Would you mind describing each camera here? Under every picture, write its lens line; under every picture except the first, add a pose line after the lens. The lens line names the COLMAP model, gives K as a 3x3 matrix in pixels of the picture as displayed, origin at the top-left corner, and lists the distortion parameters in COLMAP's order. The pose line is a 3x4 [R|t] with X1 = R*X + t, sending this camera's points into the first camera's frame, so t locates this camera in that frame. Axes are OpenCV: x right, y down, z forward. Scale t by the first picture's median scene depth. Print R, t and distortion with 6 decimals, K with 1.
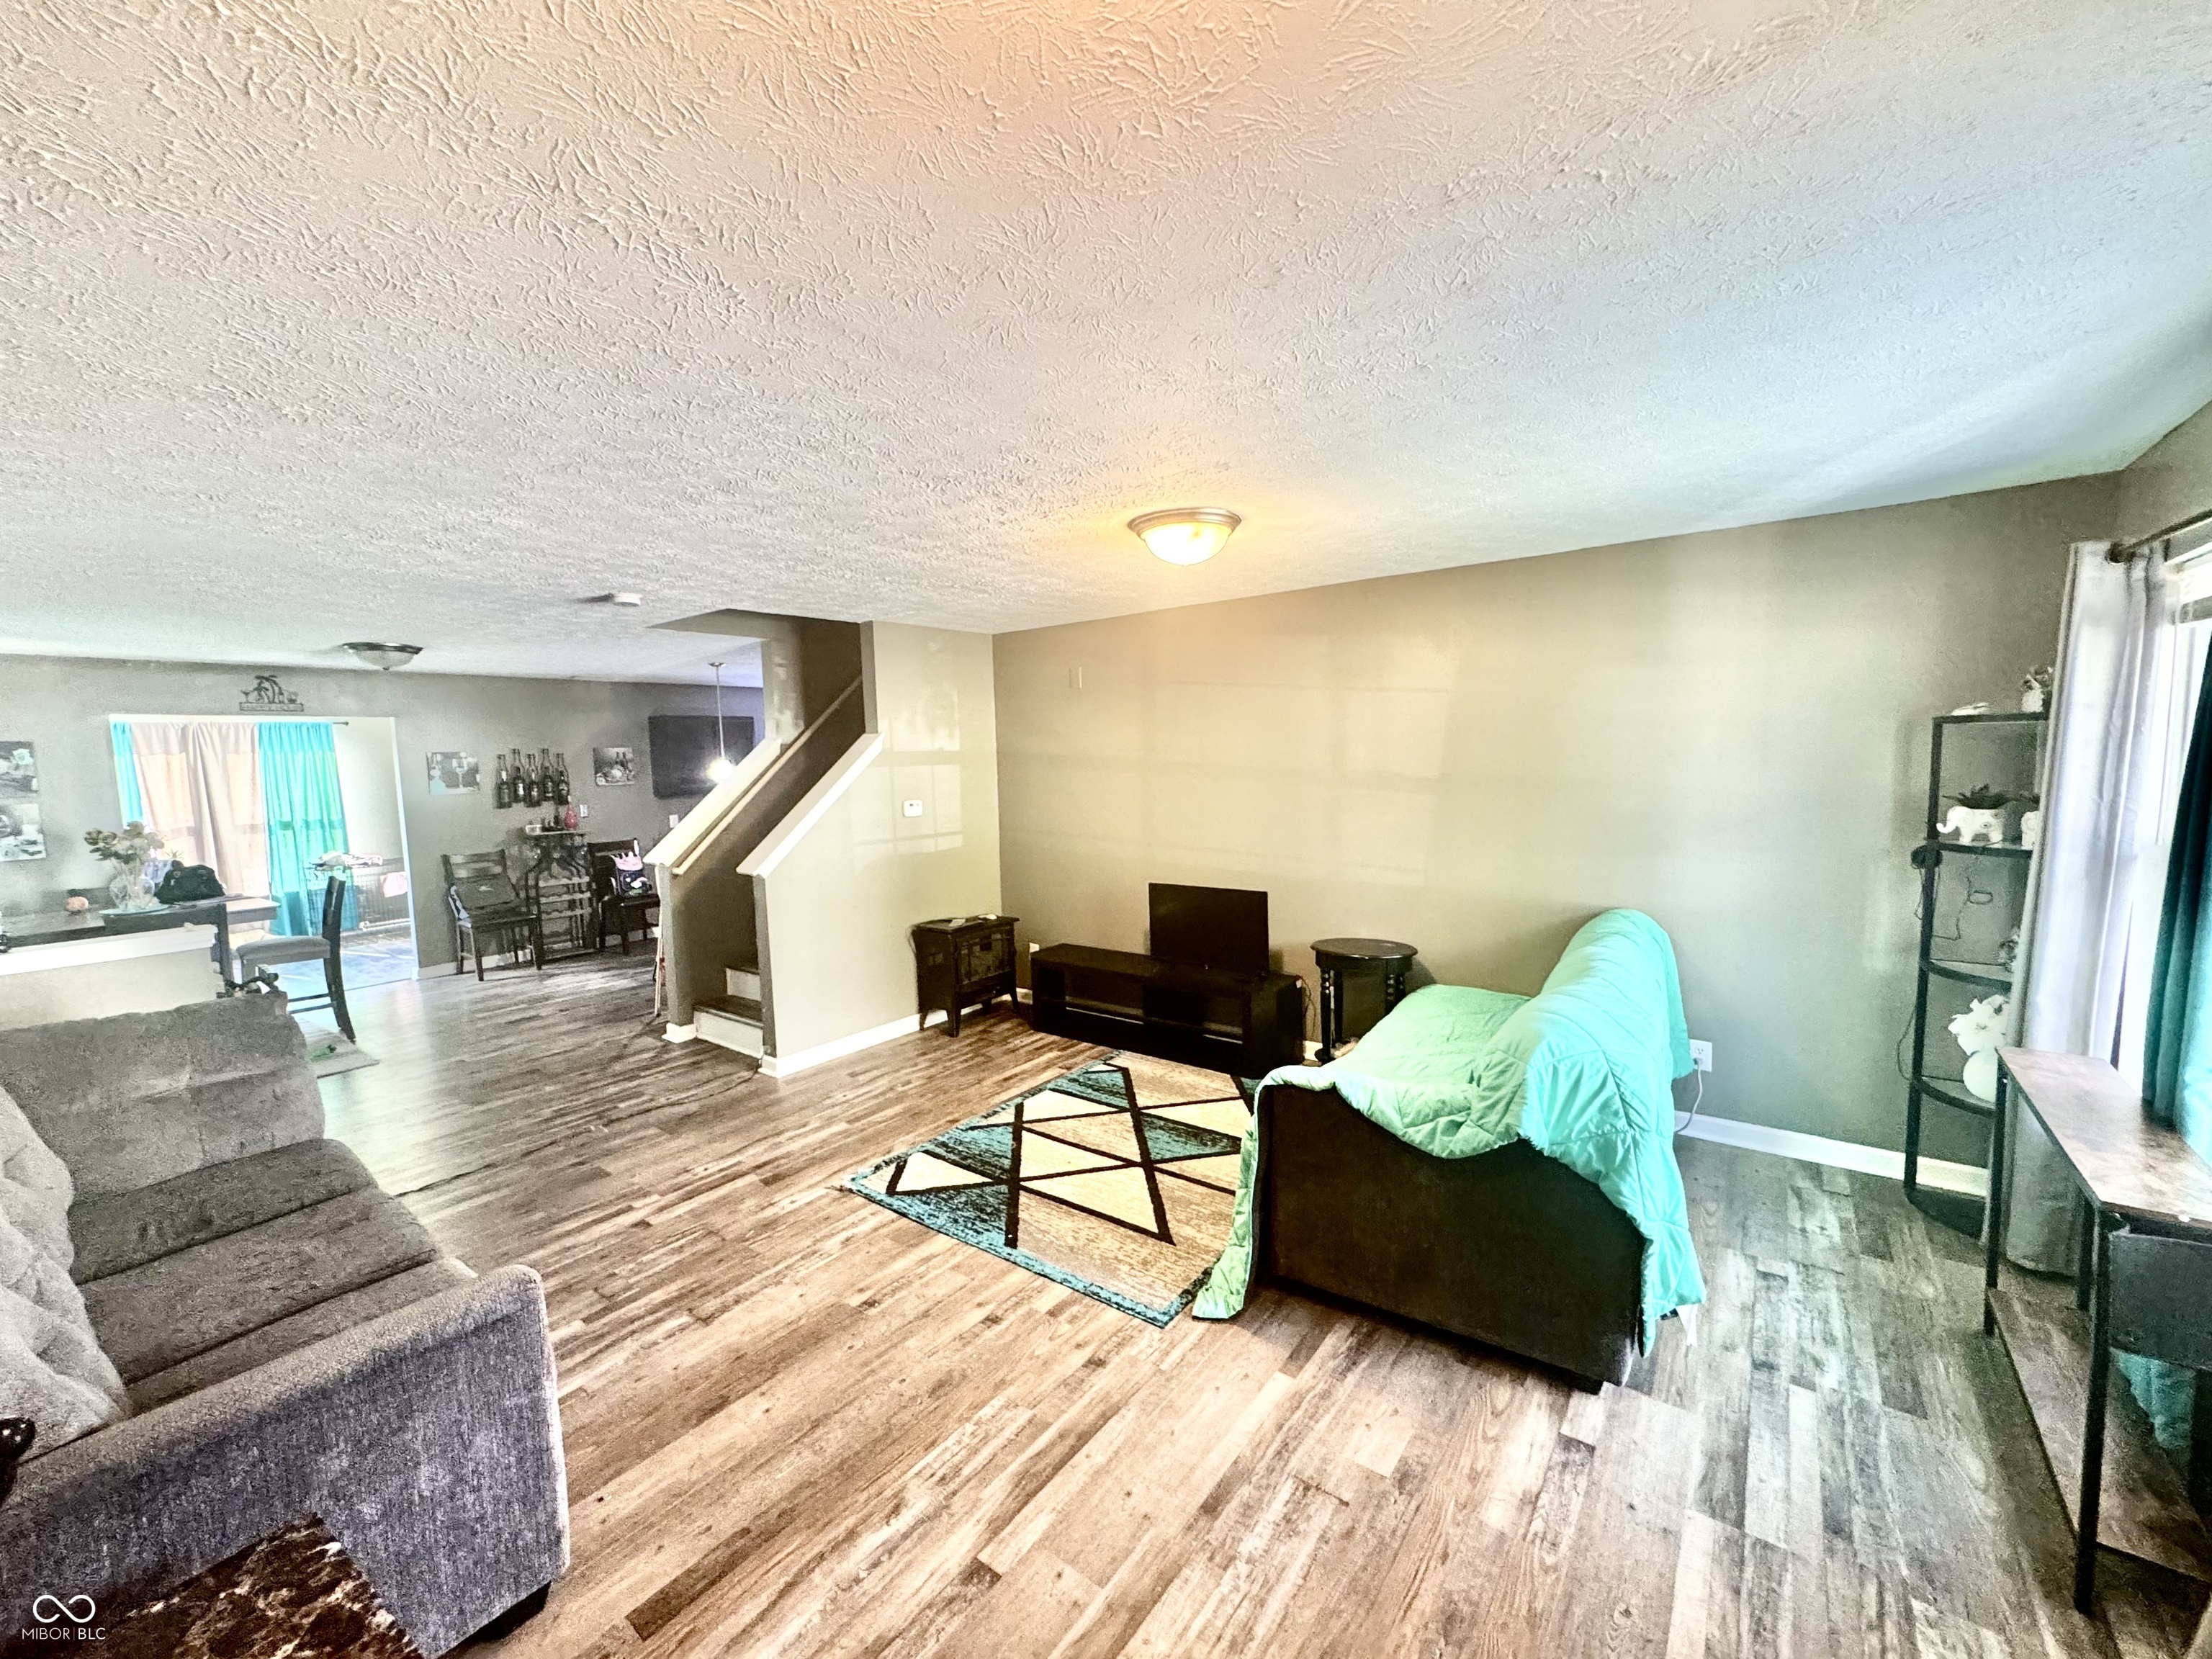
lens RADIAL K [[879.8, 0, 1108.5], [0, 879.8, 833.6], [0, 0, 1]] dist [-0.007858, 0.001321]
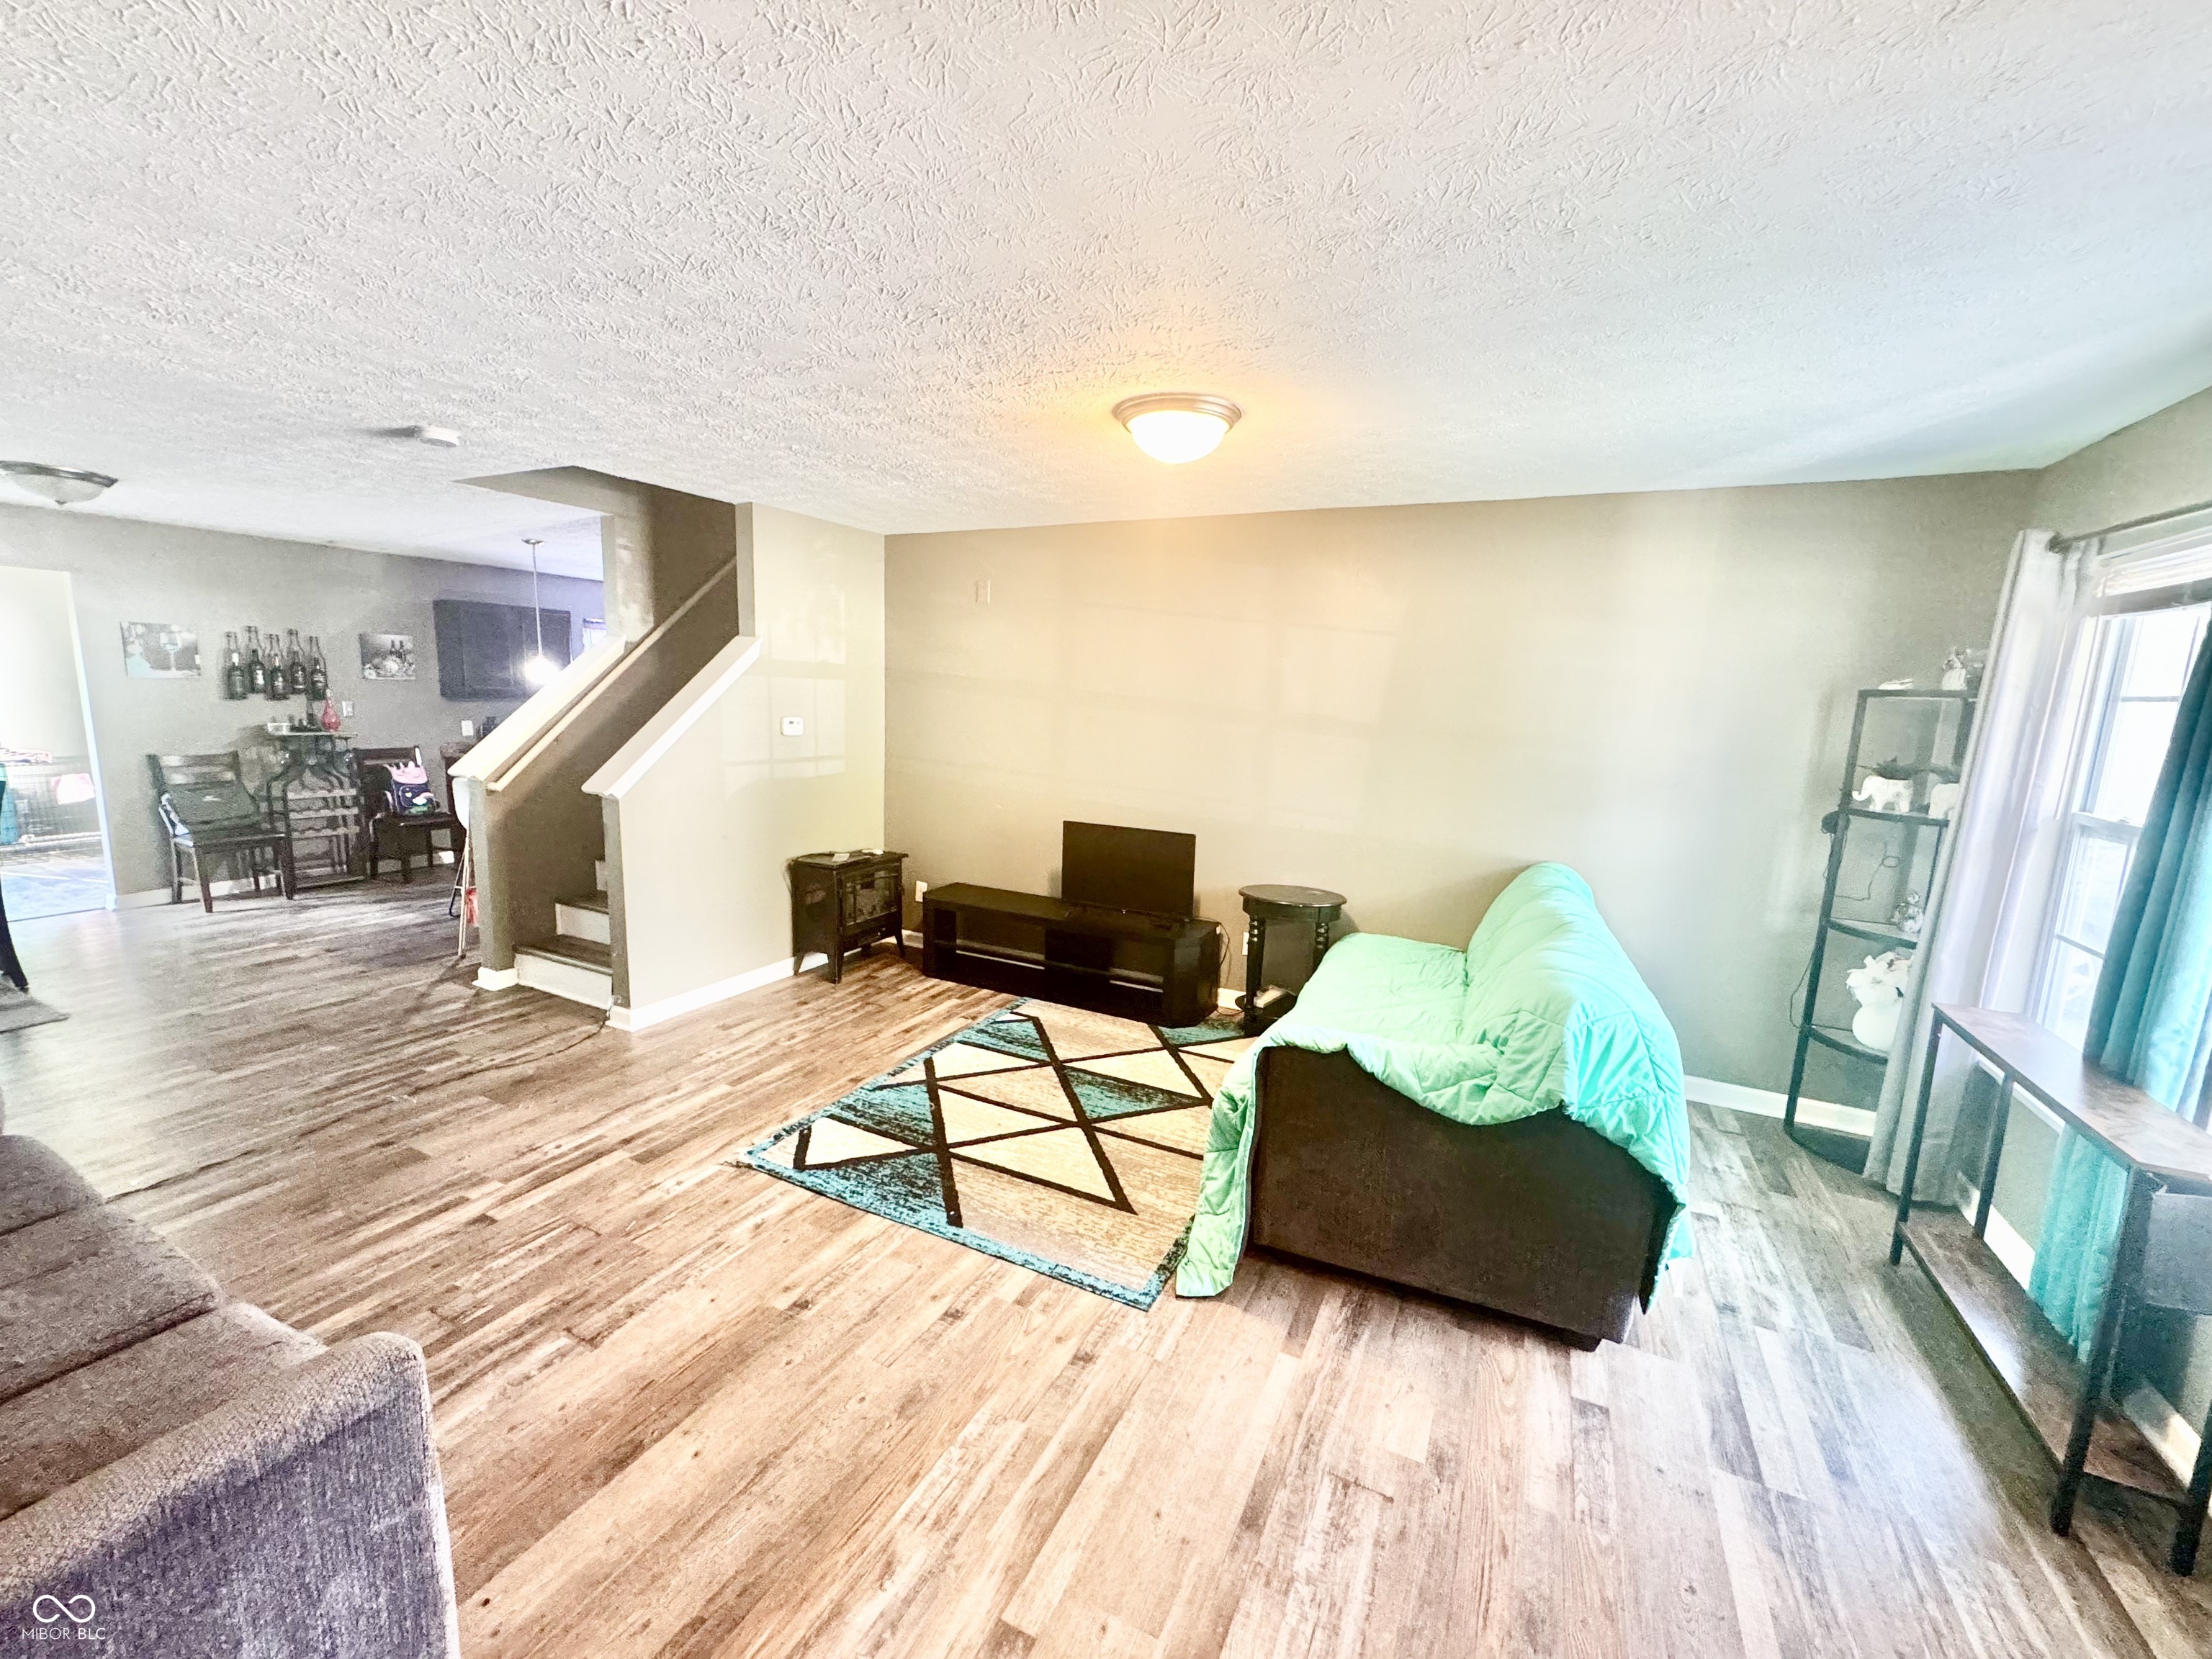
lens RADIAL K [[879.8, 0, 1107.7], [0, 879.8, 832.5], [0, 0, 1]] dist [-0.007858, 0.001321]
pose [[0.980284, 0.031944, 0.194995, -0.136833], [-0.045386, 0.996862, 0.064857, 0.009786], [-0.192312, -0.072428, 0.978657, 0.123654]]
